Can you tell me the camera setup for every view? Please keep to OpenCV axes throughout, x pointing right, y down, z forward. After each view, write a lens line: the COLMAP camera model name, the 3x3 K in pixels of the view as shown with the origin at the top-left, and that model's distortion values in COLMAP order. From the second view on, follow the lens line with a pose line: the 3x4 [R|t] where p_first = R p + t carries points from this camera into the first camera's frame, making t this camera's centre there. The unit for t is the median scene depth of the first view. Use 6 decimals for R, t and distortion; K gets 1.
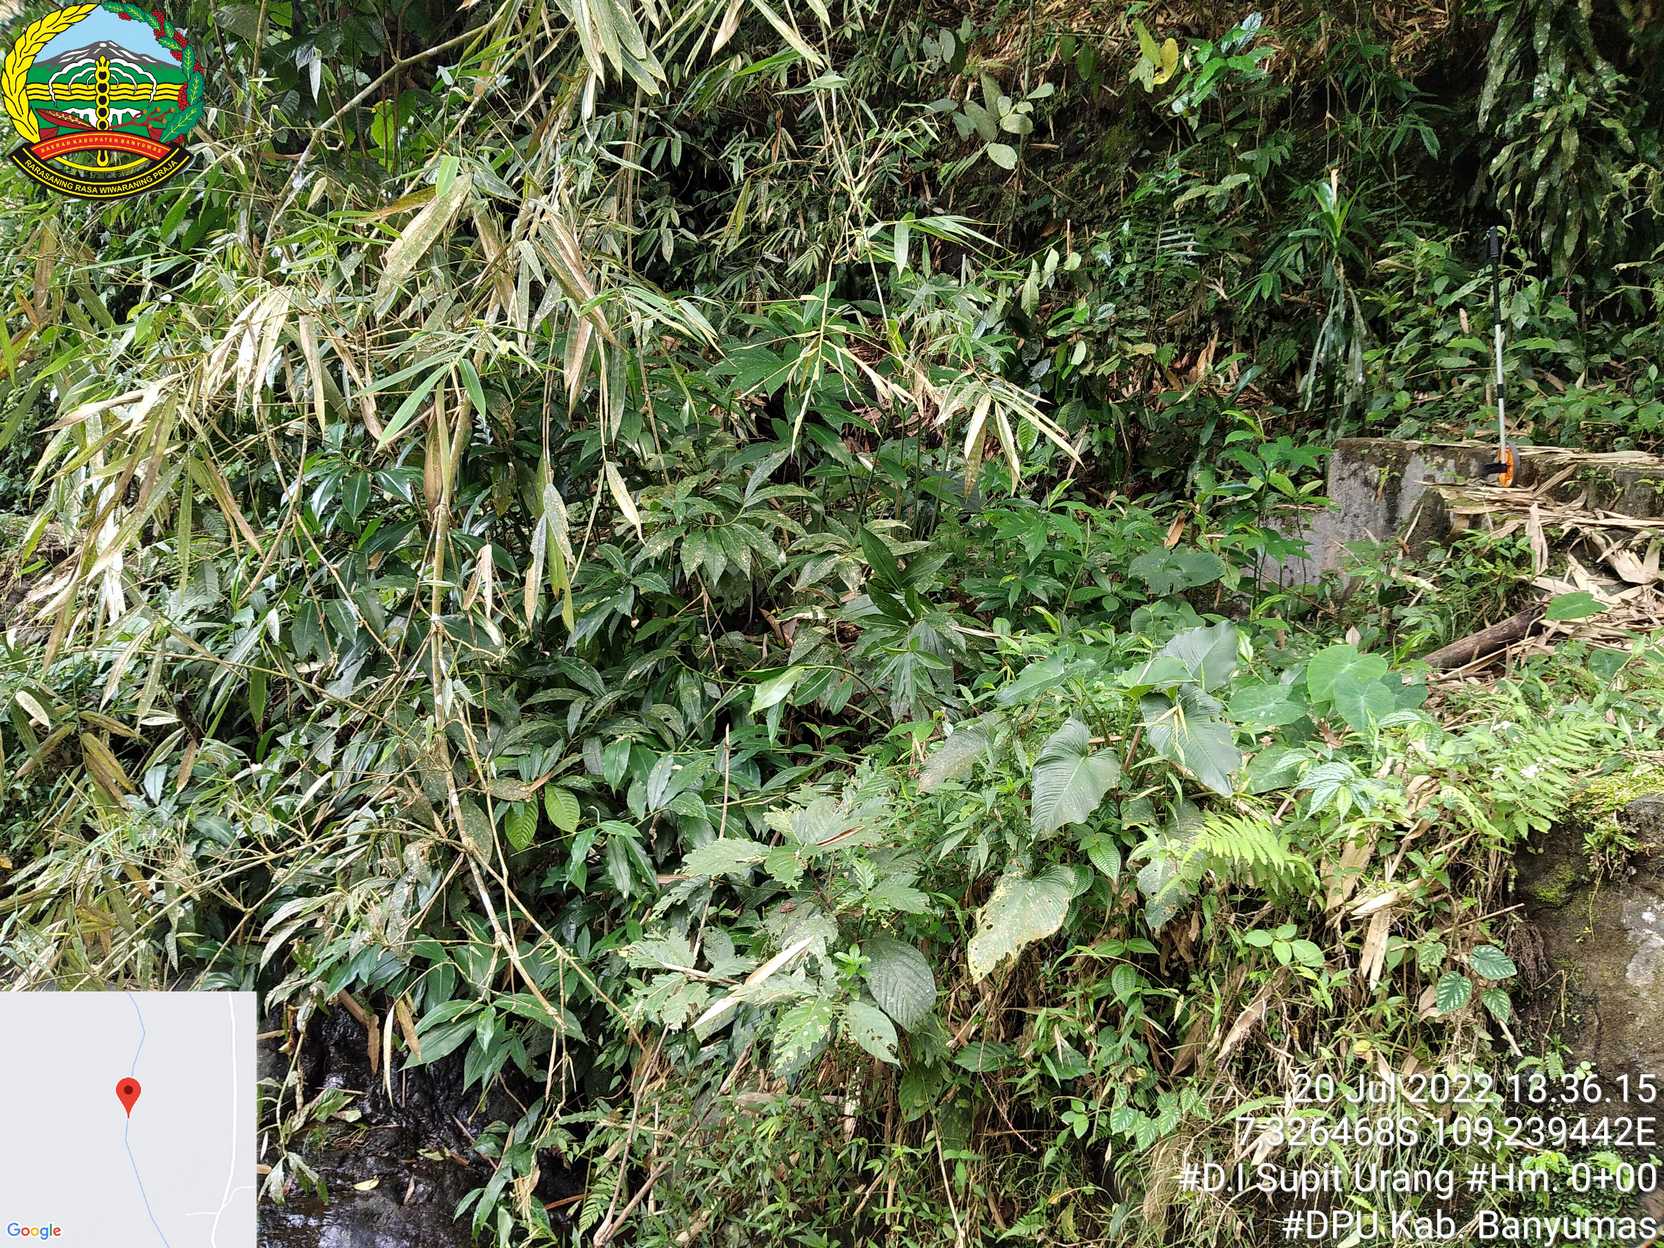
lens RADIAL K [[1354.9, 0, 832.0], [0, 1354.9, 624.0], [0, 0, 1]] dist [-0.019489, -0.006460]
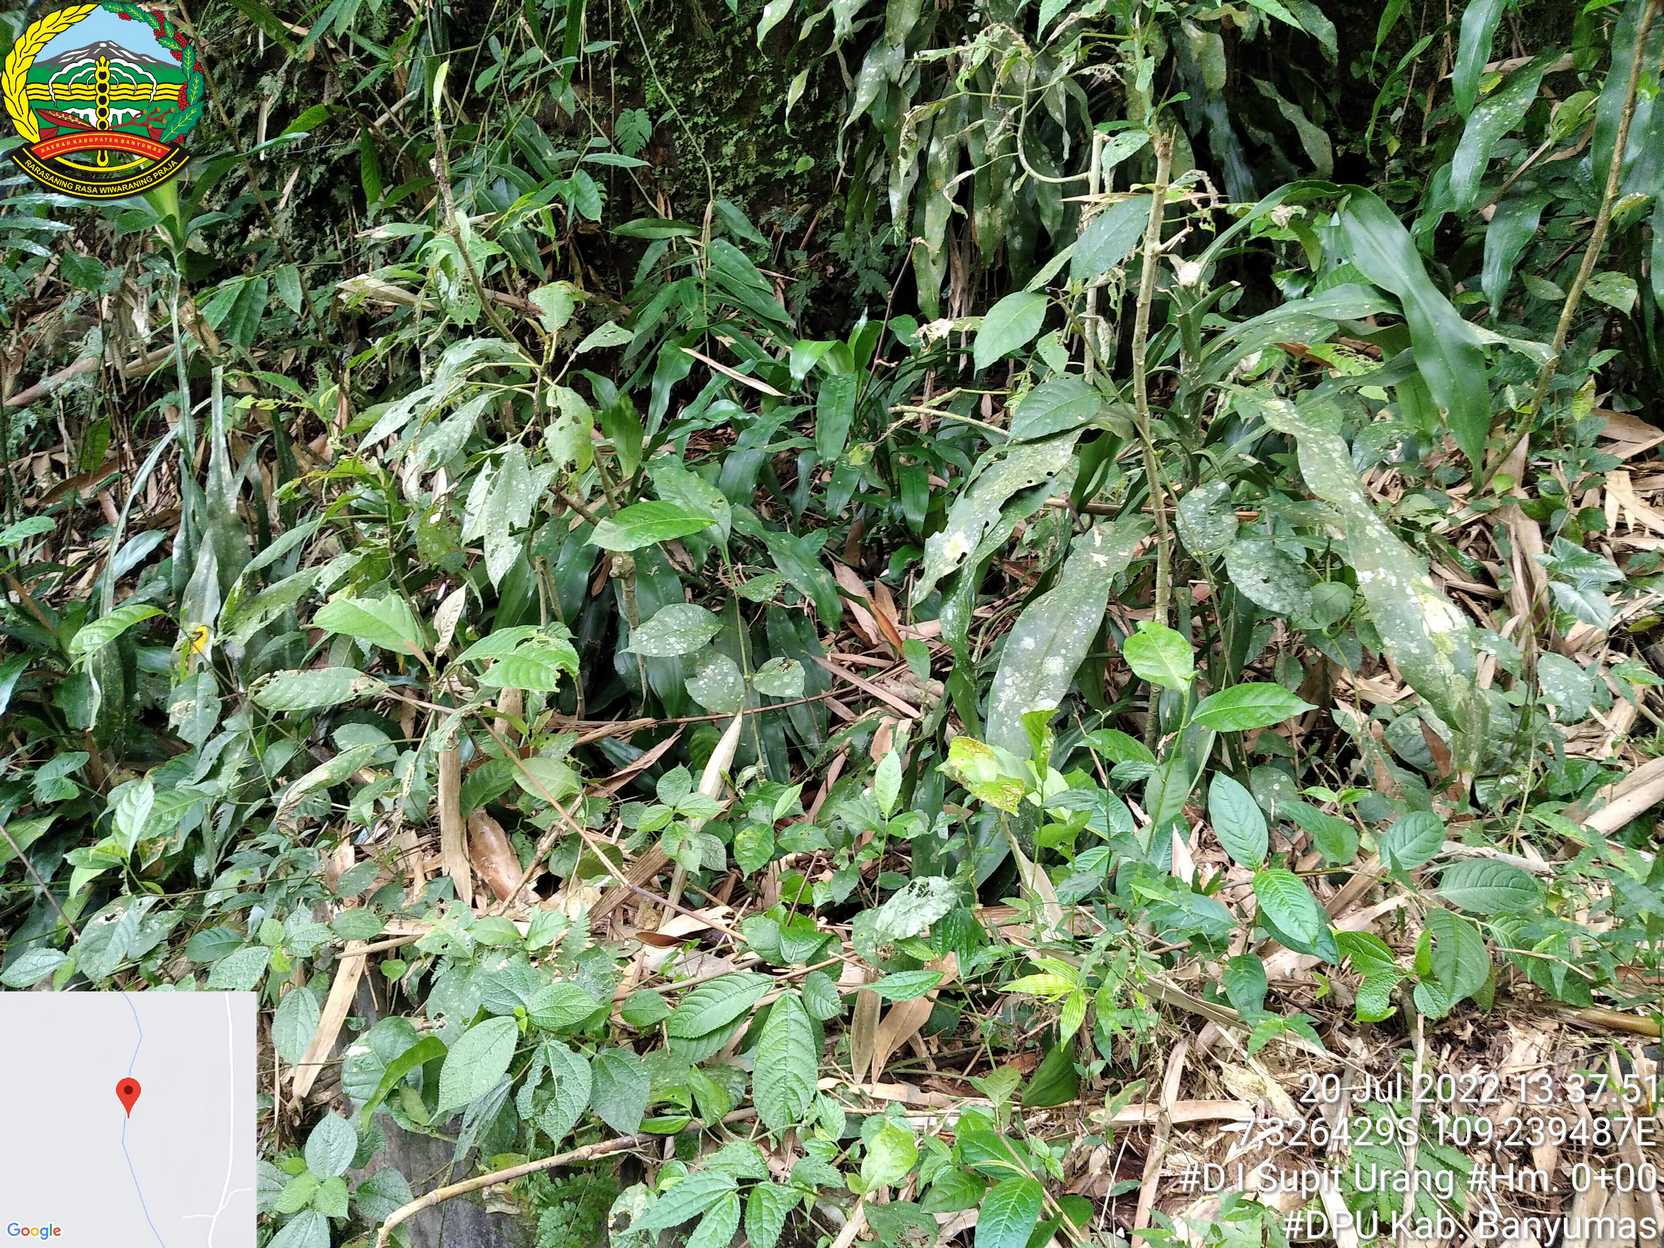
lens RADIAL K [[1343.2, 0, 885.9], [0, 1343.2, 624.9], [0, 0, 1]] dist [-0.007399, -0.064423]
pose [[0.978797, -0.039209, 0.201044, 0.783366], [0.022527, 0.996160, 0.084600, -0.342808], [-0.203590, -0.078277, 0.975922, 1.034523]]
